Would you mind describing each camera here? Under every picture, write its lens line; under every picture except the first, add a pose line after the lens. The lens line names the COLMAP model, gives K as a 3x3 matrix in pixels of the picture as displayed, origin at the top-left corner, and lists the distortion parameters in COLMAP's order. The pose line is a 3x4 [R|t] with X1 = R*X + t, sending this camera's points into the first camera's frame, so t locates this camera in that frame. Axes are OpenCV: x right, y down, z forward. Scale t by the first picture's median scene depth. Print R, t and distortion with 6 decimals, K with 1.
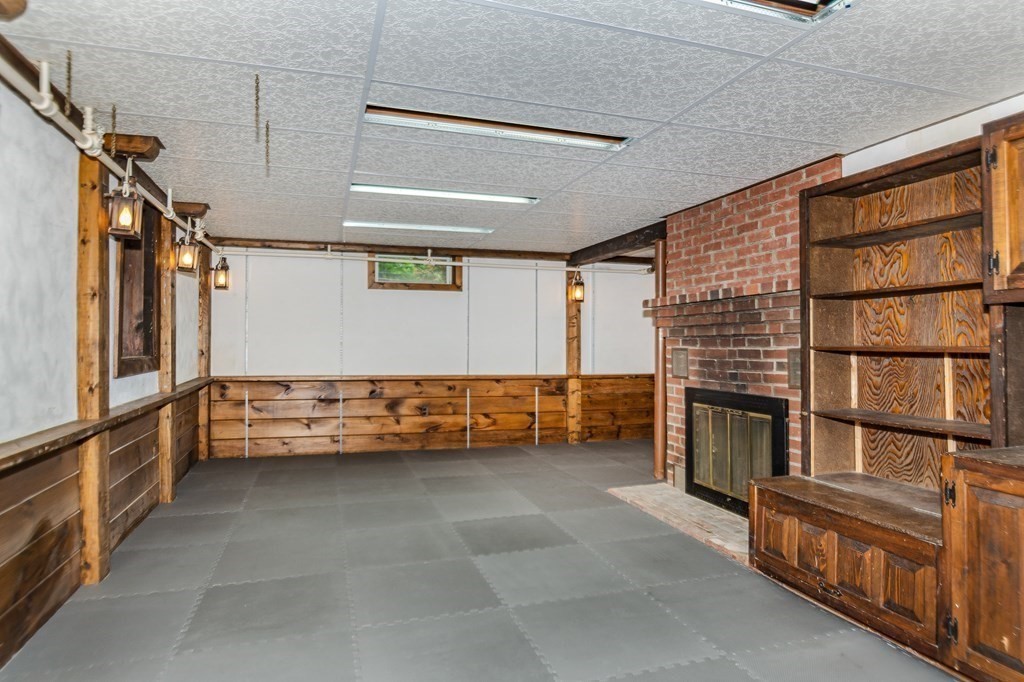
lens RADIAL K [[603.7, 0, 513.7], [0, 603.7, 337.4], [0, 0, 1]] dist [-0.038264, 0.000110]
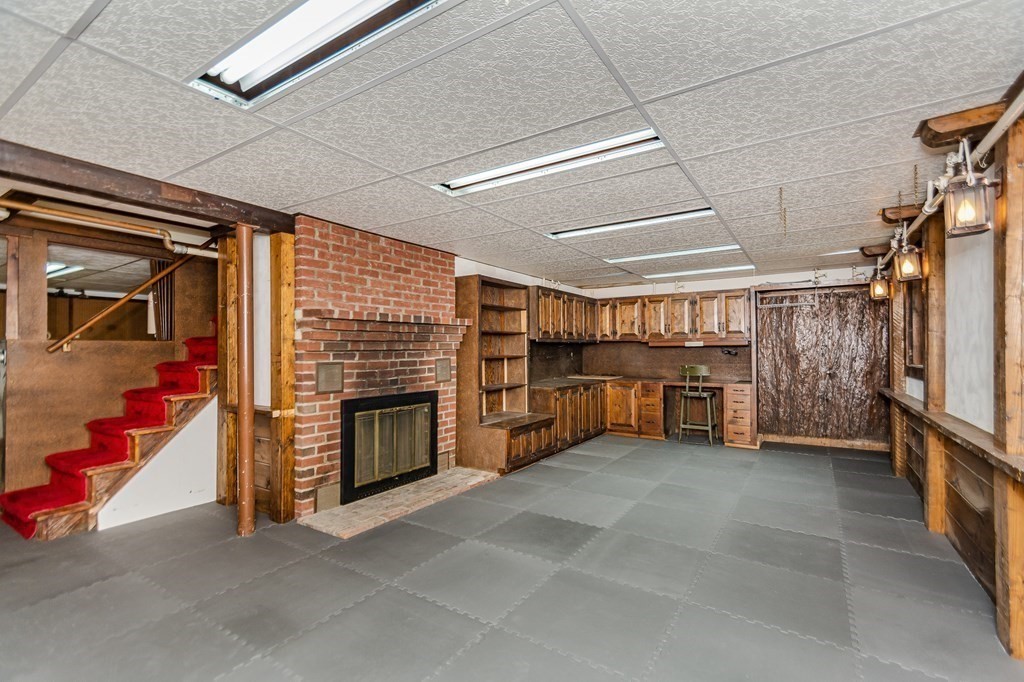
lens RADIAL K [[460.7, 0, 515.7], [0, 460.7, 346.8], [0, 0, 1]] dist [0.018690, 0.001071]
pose [[-0.630958, 0.006339, 0.775791, -0.563181], [-0.003866, 0.999929, -0.011315, -0.000156], [-0.775807, -0.010138, -0.630889, 1.416970]]
